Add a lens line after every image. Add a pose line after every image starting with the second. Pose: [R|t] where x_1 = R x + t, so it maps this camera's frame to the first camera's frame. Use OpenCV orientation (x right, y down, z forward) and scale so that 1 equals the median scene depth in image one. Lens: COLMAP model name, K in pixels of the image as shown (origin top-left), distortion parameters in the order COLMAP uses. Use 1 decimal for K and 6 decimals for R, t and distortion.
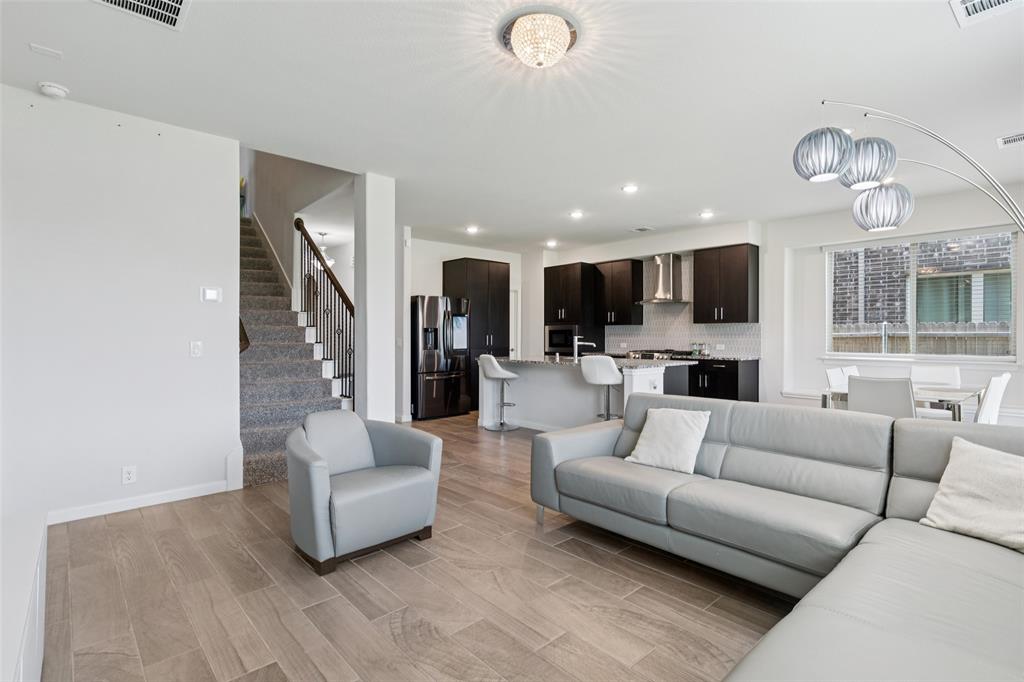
lens RADIAL K [[481.3, 0, 512.0], [0, 481.3, 341.0], [0, 0, 1]] dist [0.000131, 0.000030]
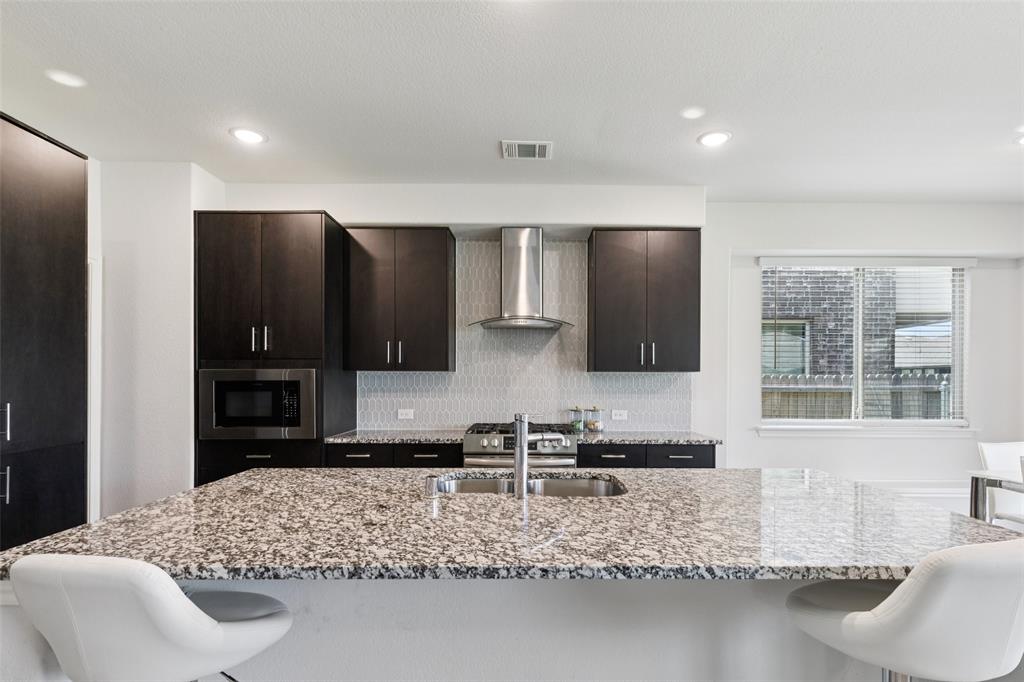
lens RADIAL K [[487.4, 0, 514.0], [0, 487.4, 386.7], [0, 0, 1]] dist [-0.000890, -0.000054]
pose [[0.670098, -0.005086, 0.742255, -0.054410], [0.007038, 0.999975, 0.000498, -0.019437], [-0.742239, 0.004891, 0.670118, 0.674147]]
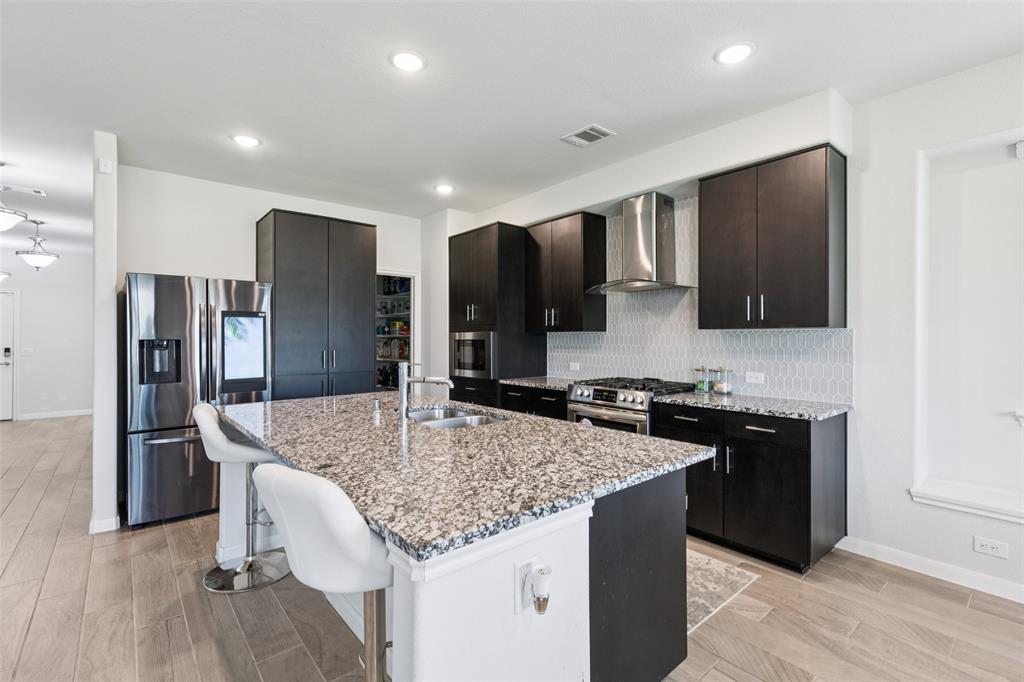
lens RADIAL K [[457.8, 0, 512.0], [0, 457.8, 341.0], [0, 0, 1]] dist [-0.000370, -0.000065]
pose [[0.999752, -0.002256, -0.022165, 0.187965], [0.002098, 0.999972, -0.007147, -0.020150], [0.022180, 0.007099, 0.999729, 0.504407]]
